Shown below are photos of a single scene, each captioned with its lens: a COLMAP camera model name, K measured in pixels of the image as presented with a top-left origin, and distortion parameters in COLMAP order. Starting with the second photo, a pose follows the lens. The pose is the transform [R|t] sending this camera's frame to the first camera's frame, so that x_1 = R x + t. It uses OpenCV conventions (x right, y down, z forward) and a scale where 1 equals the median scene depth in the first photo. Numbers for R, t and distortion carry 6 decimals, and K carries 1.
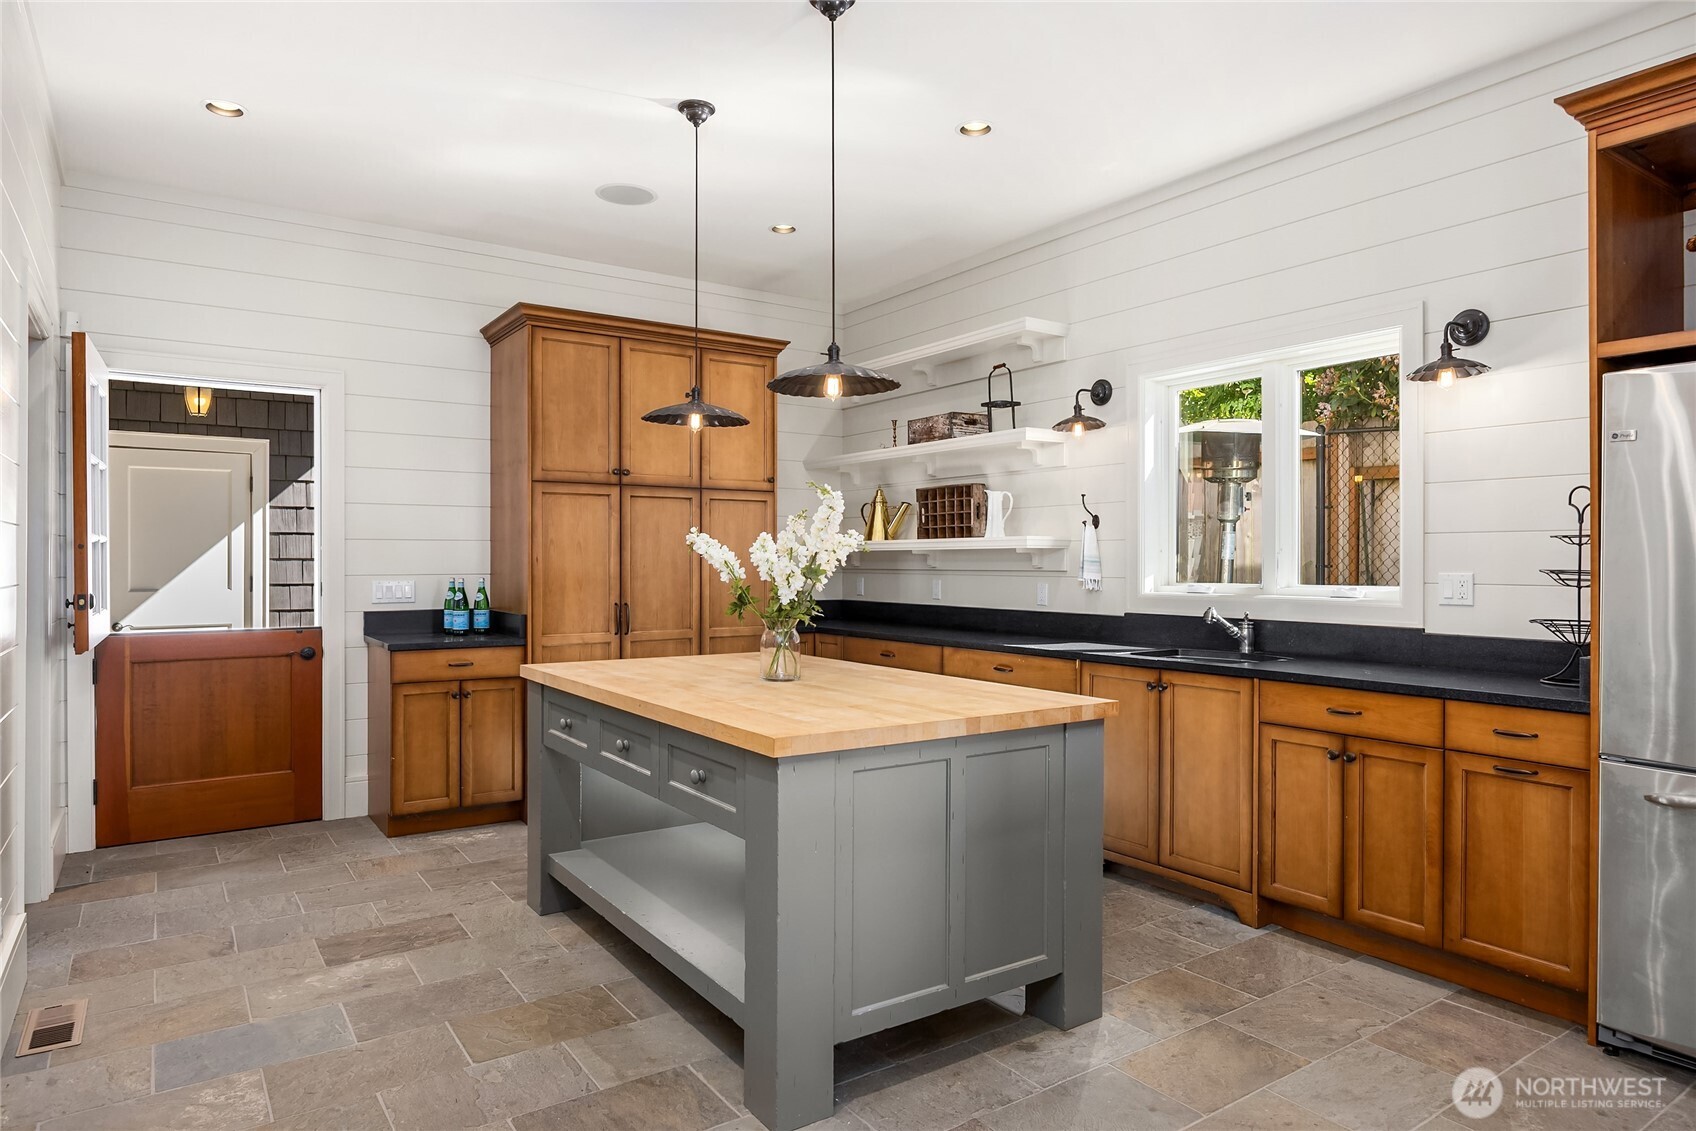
lens RADIAL K [[1008.4, 0, 842.6], [0, 1008.4, 564.9], [0, 0, 1]] dist [-0.011689, 0.001048]
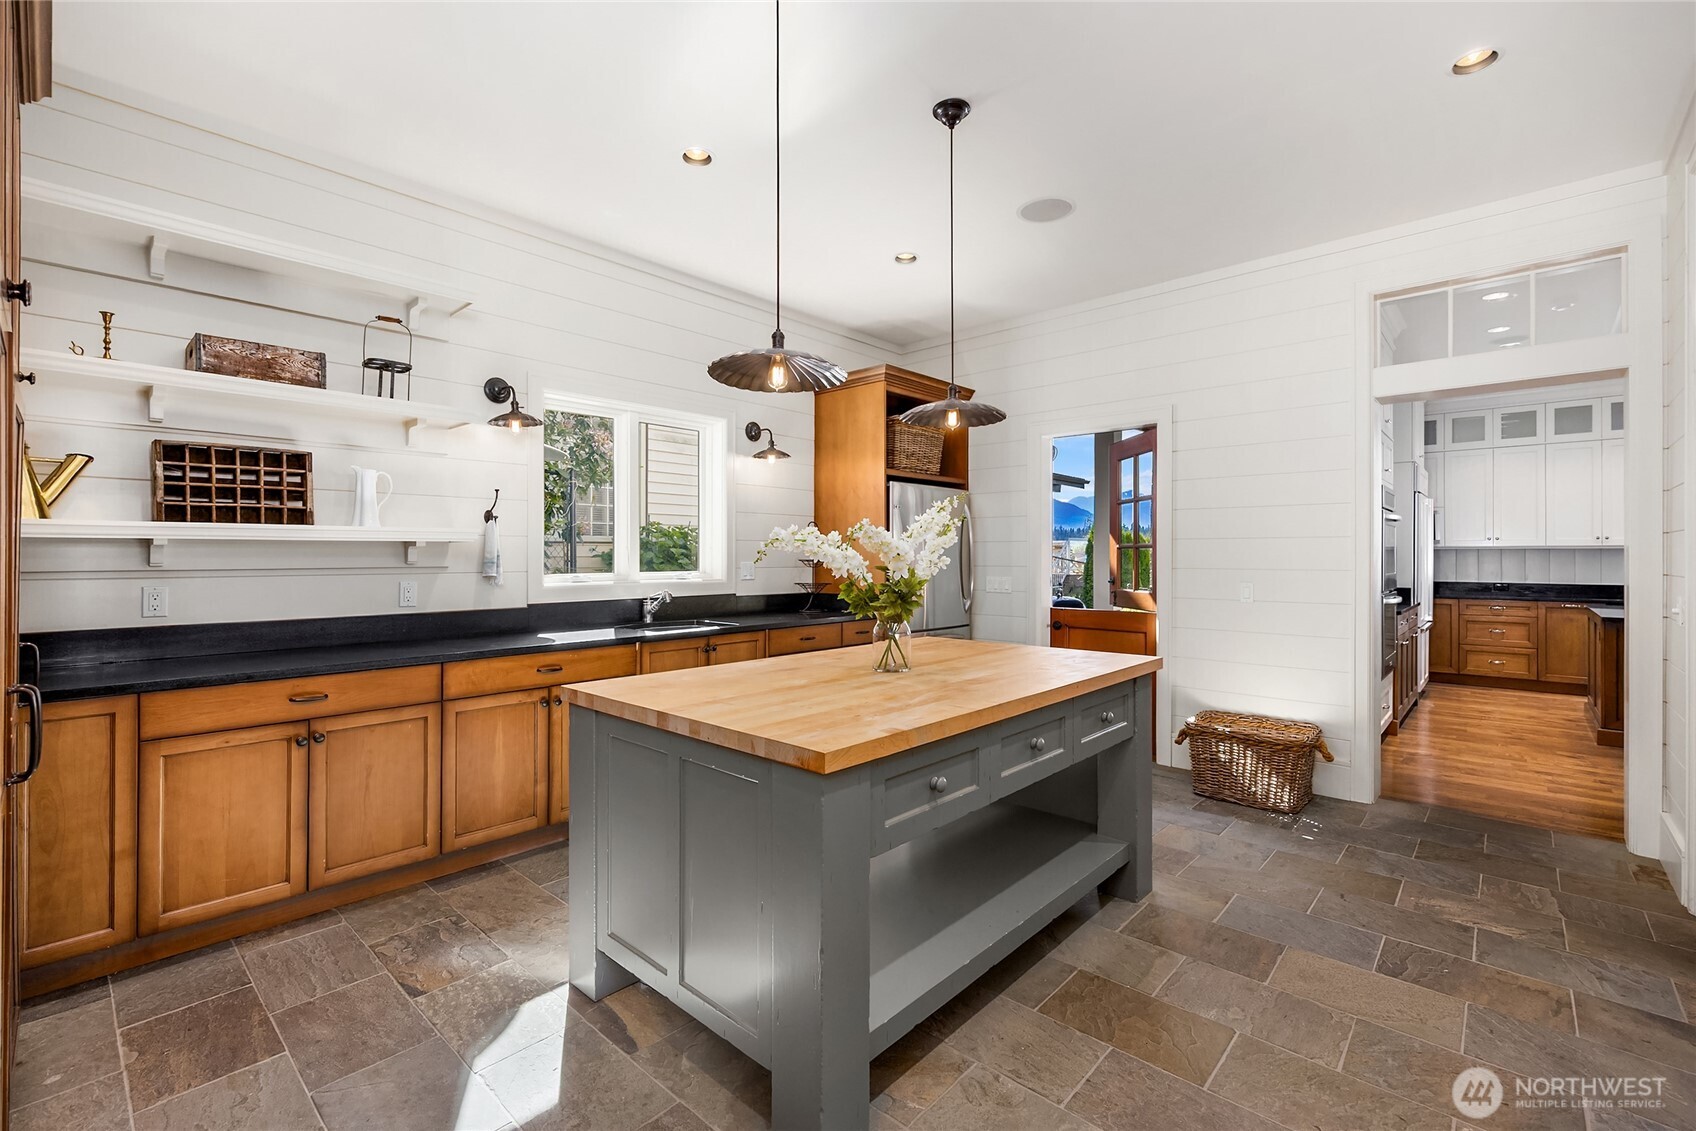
lens RADIAL K [[739.4, 0, 845.8], [0, 739.4, 553.9], [0, 0, 1]] dist [-0.002451, -0.000430]
pose [[-0.227171, 0.002040, 0.973853, -0.626229], [0.009842, 0.999952, 0.000201, -0.003176], [-0.973805, 0.009631, -0.227180, 0.957524]]
